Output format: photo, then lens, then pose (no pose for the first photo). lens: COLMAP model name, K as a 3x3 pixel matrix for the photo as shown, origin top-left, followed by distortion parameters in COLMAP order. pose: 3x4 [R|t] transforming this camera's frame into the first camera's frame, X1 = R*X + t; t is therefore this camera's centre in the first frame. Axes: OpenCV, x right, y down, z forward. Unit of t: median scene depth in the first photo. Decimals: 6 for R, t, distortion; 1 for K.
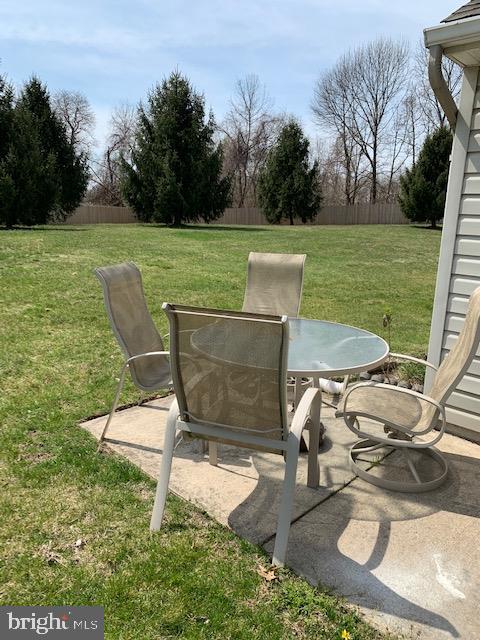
lens RADIAL K [[488.2, 0, 240.0], [0, 488.2, 320.0], [0, 0, 1]] dist [0.057737, -0.082922]
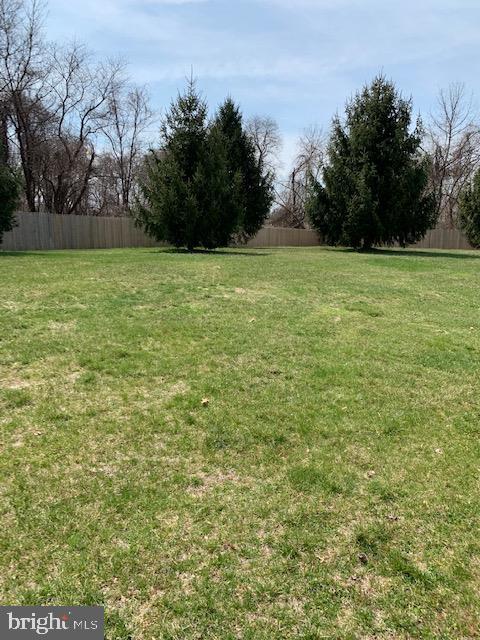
lens RADIAL K [[488.2, 0, 240.0], [0, 488.2, 320.0], [0, 0, 1]] dist [0.057737, -0.082922]
pose [[0.939940, 0.066888, -0.334722, -0.041104], [-0.080850, 0.996335, -0.027936, -0.027390], [0.331627, 0.053321, 0.941903, 0.115704]]
